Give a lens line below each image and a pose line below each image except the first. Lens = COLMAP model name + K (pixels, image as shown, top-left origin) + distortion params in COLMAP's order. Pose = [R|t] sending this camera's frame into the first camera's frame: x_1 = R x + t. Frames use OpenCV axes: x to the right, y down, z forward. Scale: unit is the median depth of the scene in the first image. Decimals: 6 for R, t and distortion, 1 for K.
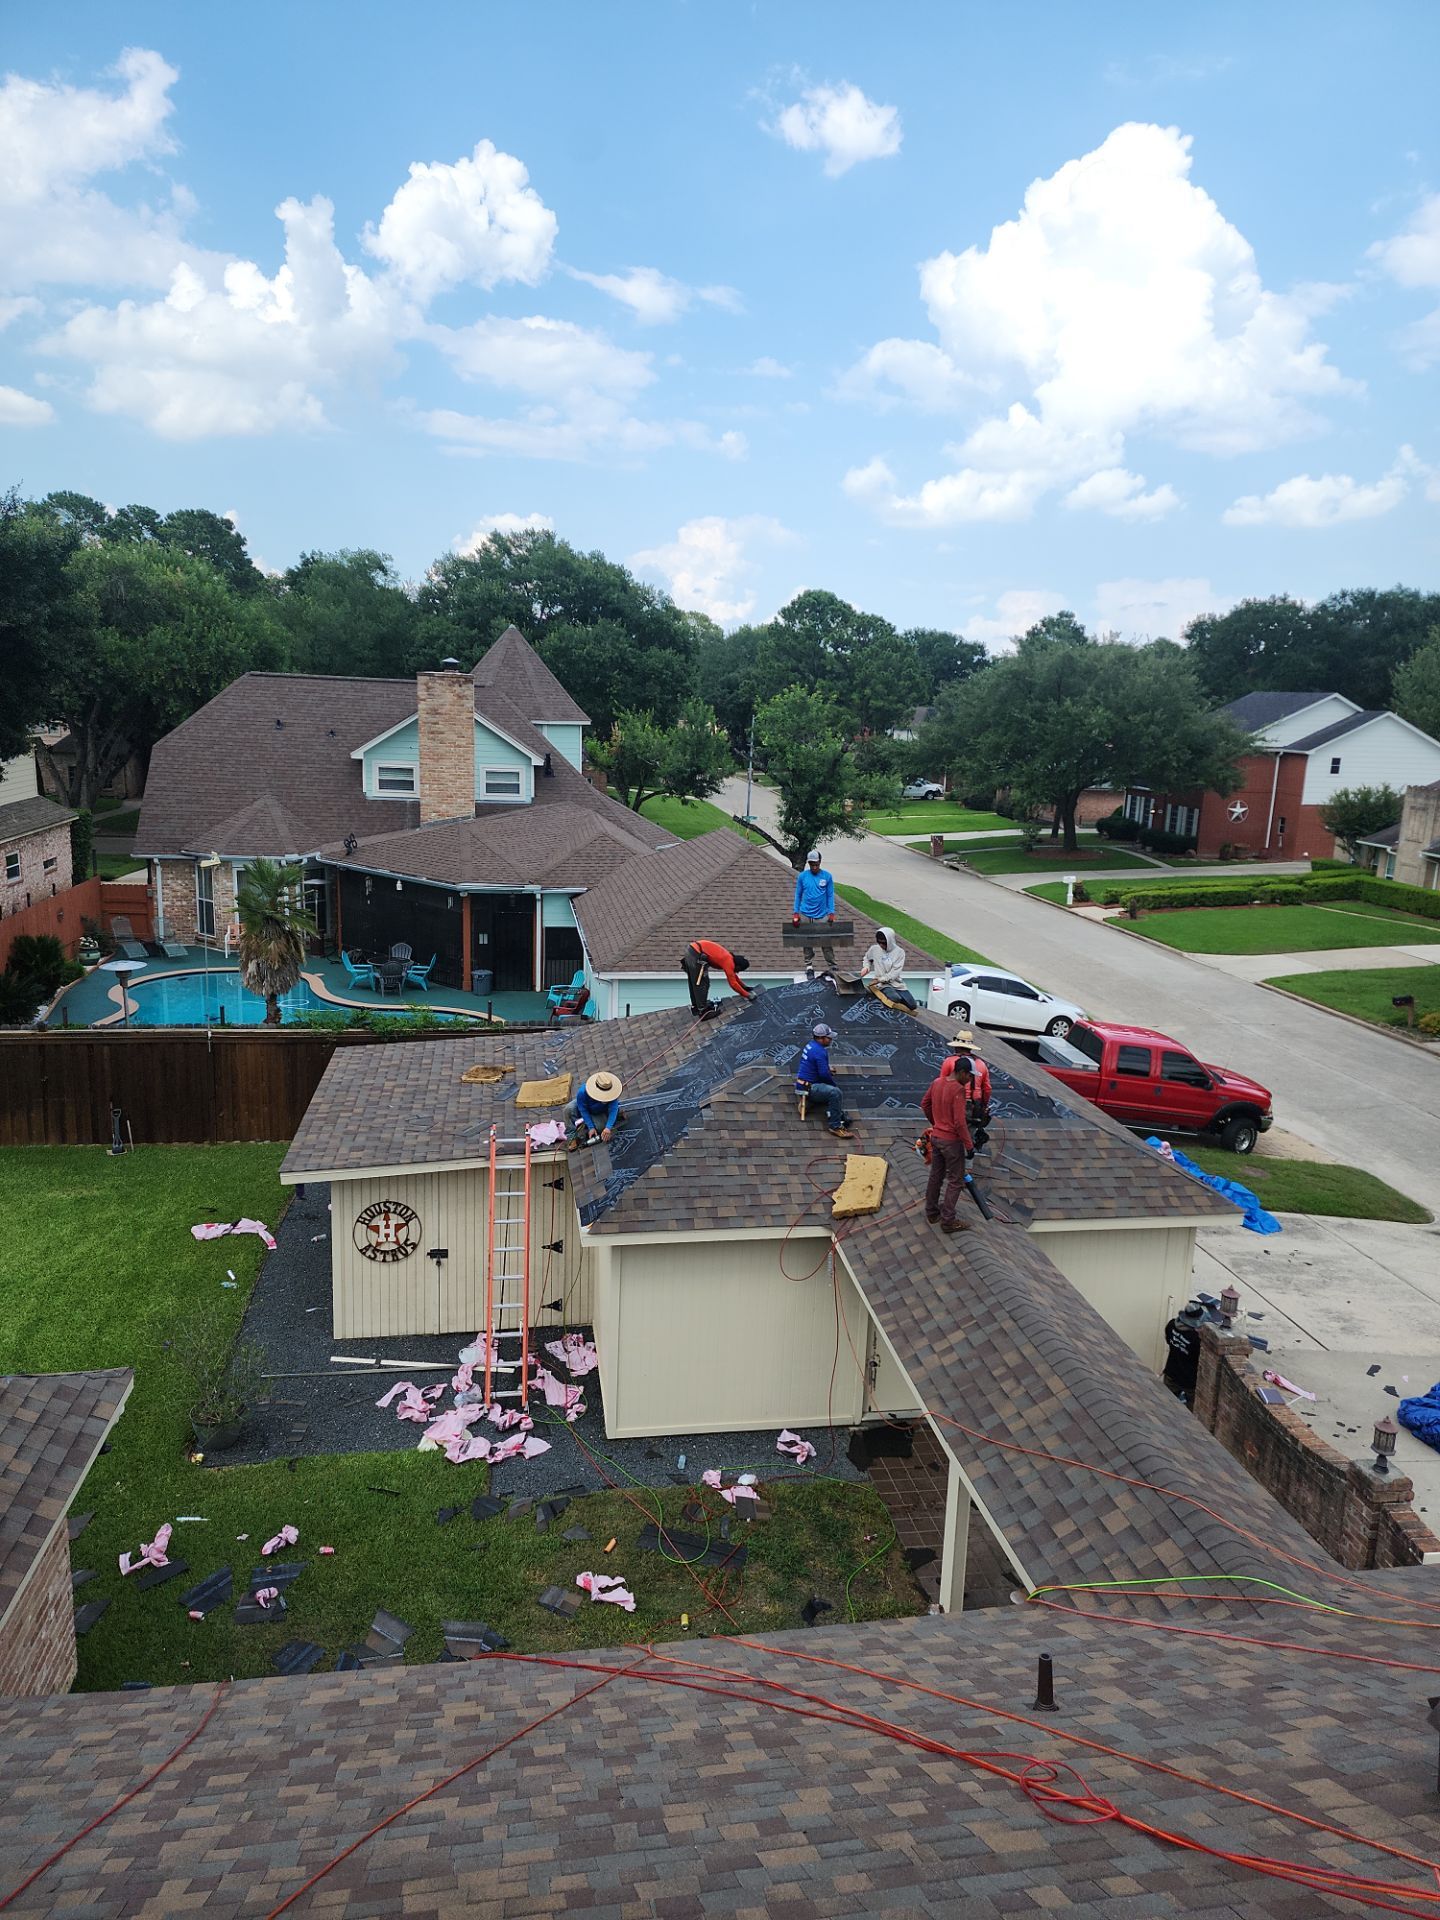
lens RADIAL K [[1250.2, 0, 734.8], [0, 1250.2, 964.4], [0, 0, 1]] dist [0.086287, -0.065280]
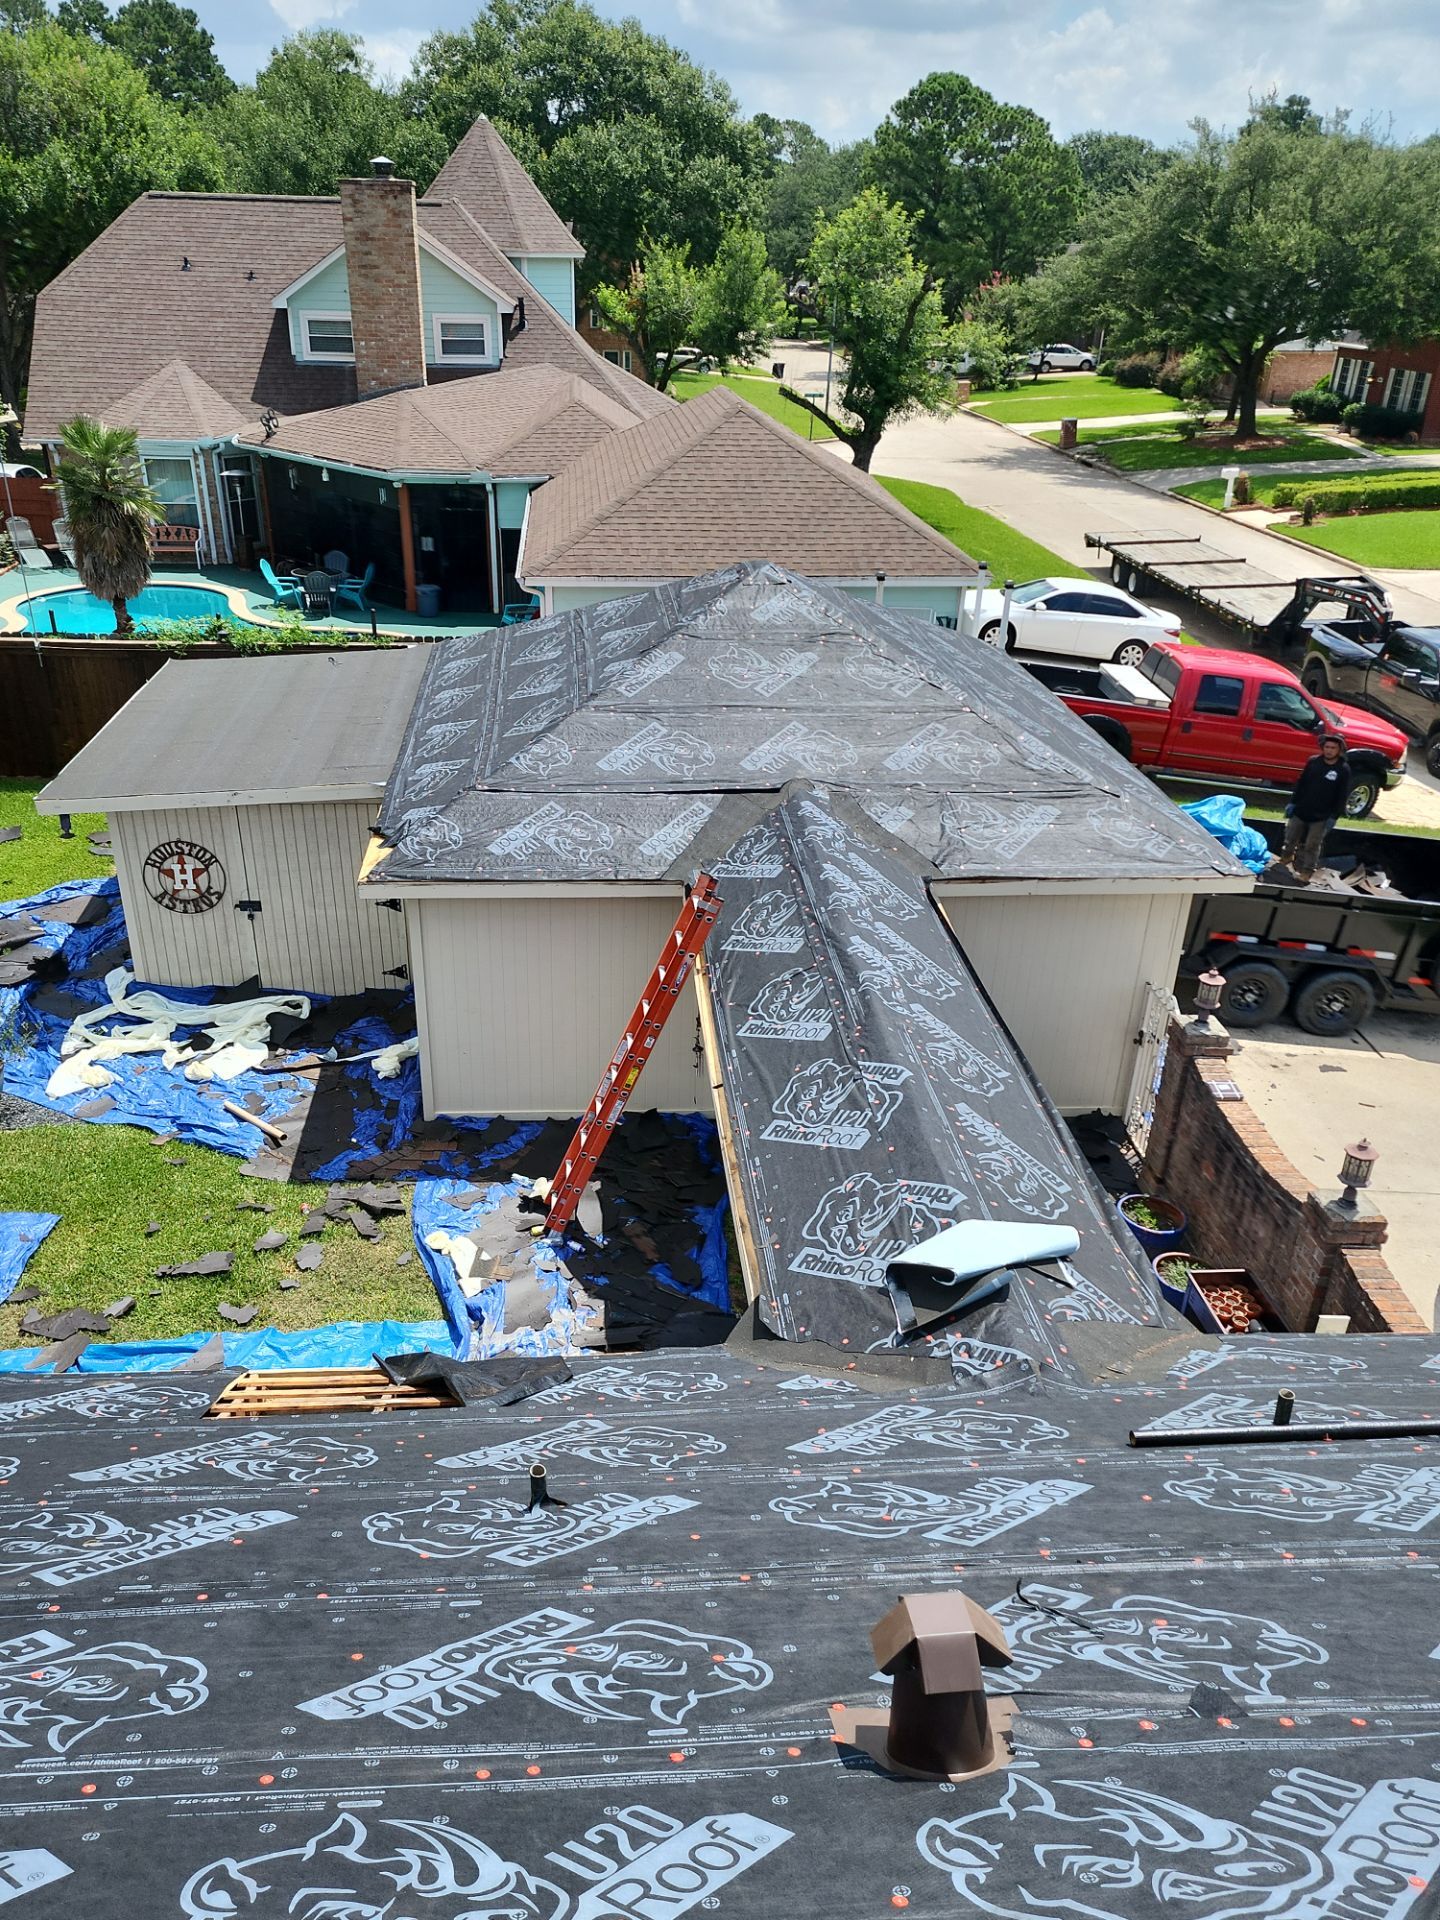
lens RADIAL K [[1415.1, 0, 648.4], [0, 1415.1, 1003.0], [0, 0, 1]] dist [0.056497, -0.036568]
pose [[0.990678, 0.037644, -0.130920, 0.105981], [-0.001529, 0.964074, 0.265631, 0.030063], [0.136216, -0.262954, 0.955144, 0.090157]]
